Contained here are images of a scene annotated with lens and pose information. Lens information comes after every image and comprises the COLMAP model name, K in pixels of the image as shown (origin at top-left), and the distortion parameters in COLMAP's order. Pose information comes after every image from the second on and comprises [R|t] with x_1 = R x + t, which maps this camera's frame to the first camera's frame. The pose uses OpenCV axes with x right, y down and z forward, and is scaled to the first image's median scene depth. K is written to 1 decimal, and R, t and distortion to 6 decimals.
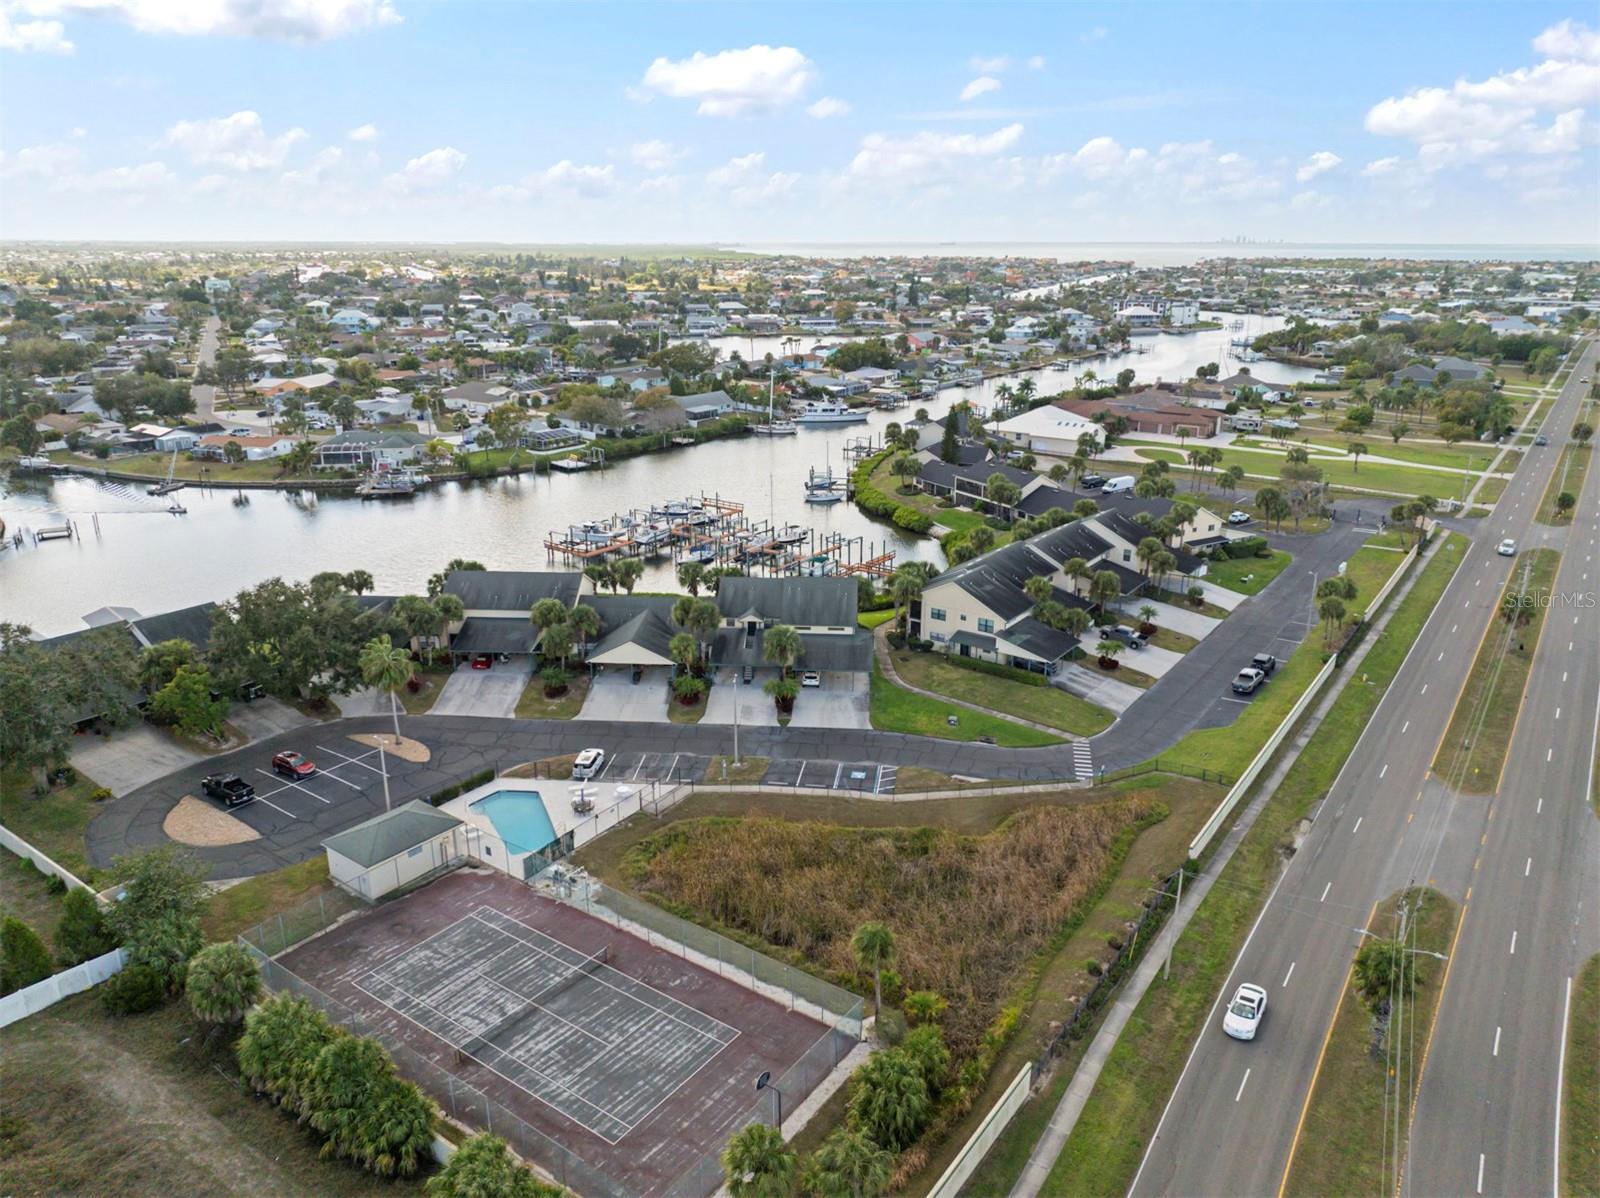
lens RADIAL K [[1123.8, 0, 800.0], [0, 1123.8, 599.0], [0, 0, 1]] dist [0.007057, -0.006282]
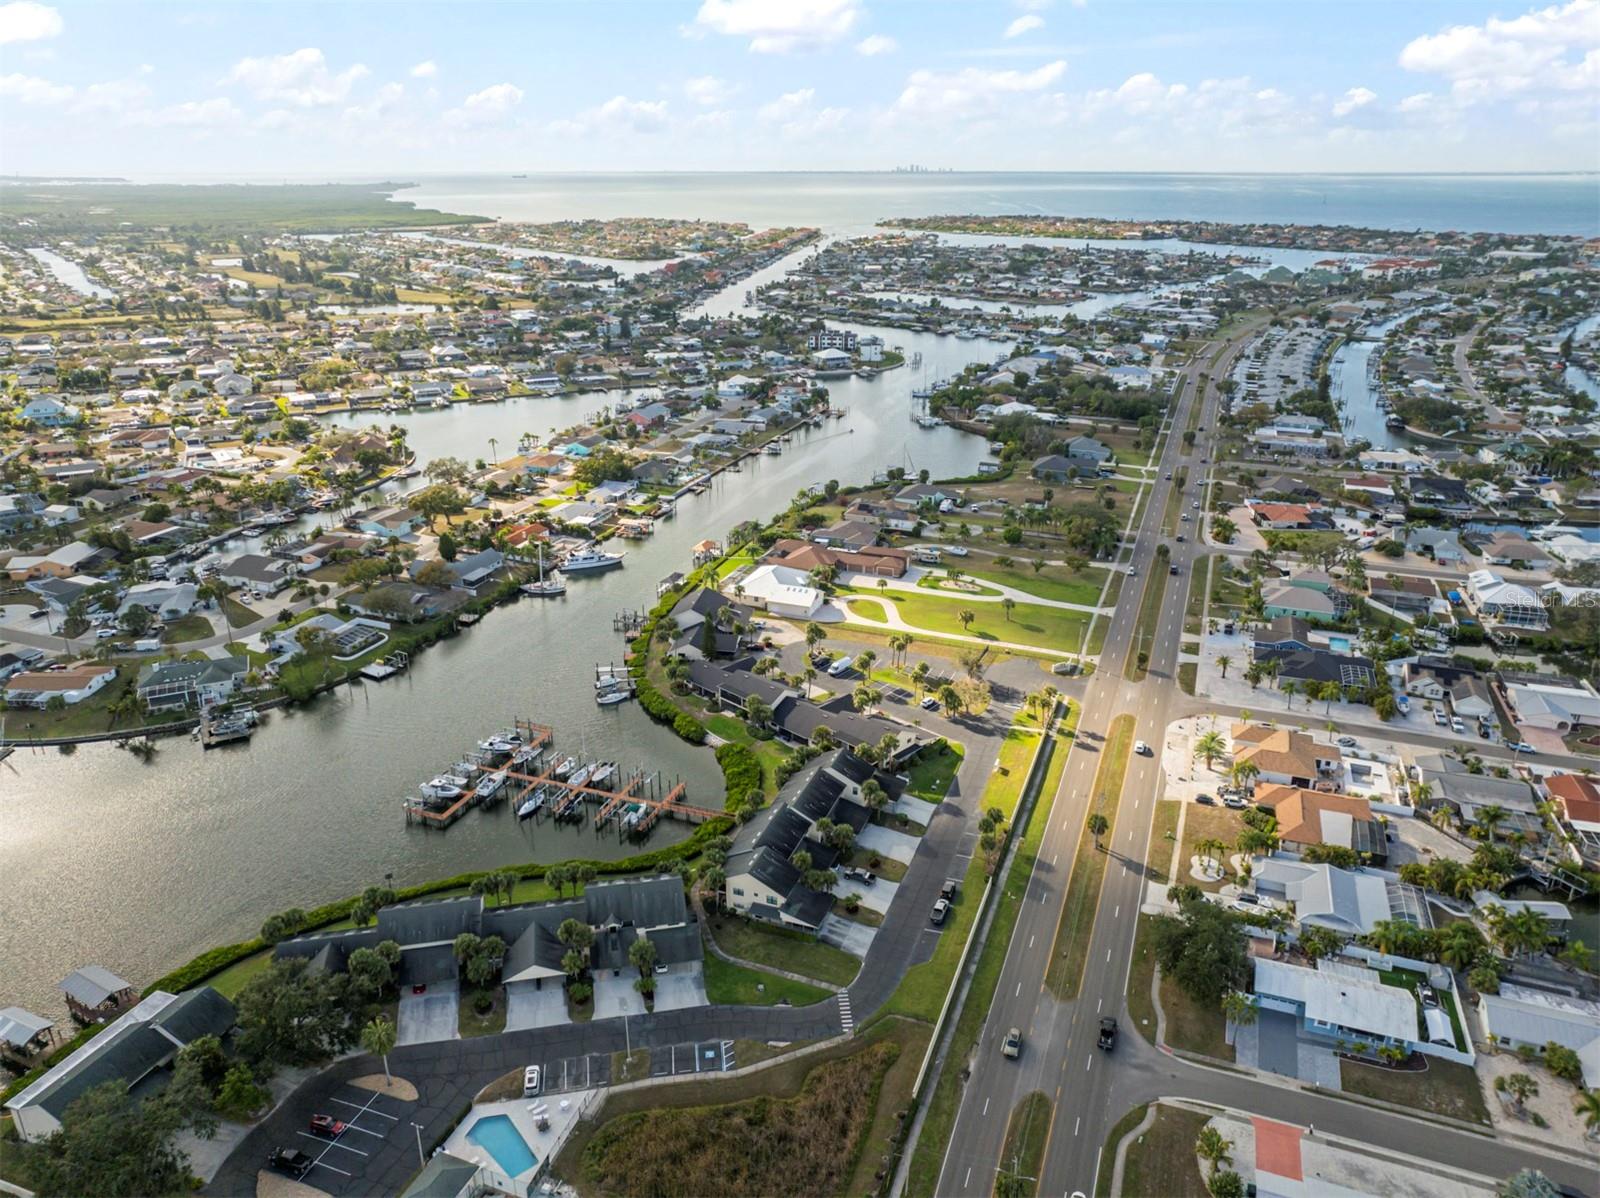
lens RADIAL K [[1123.8, 0, 800.0], [0, 1123.8, 599.0], [0, 0, 1]] dist [0.007057, -0.006282]
pose [[0.965623, -0.094355, 0.242216, -0.098353], [0.080737, 0.994576, 0.065569, -0.379682], [-0.247089, -0.043759, 0.968004, -0.348423]]
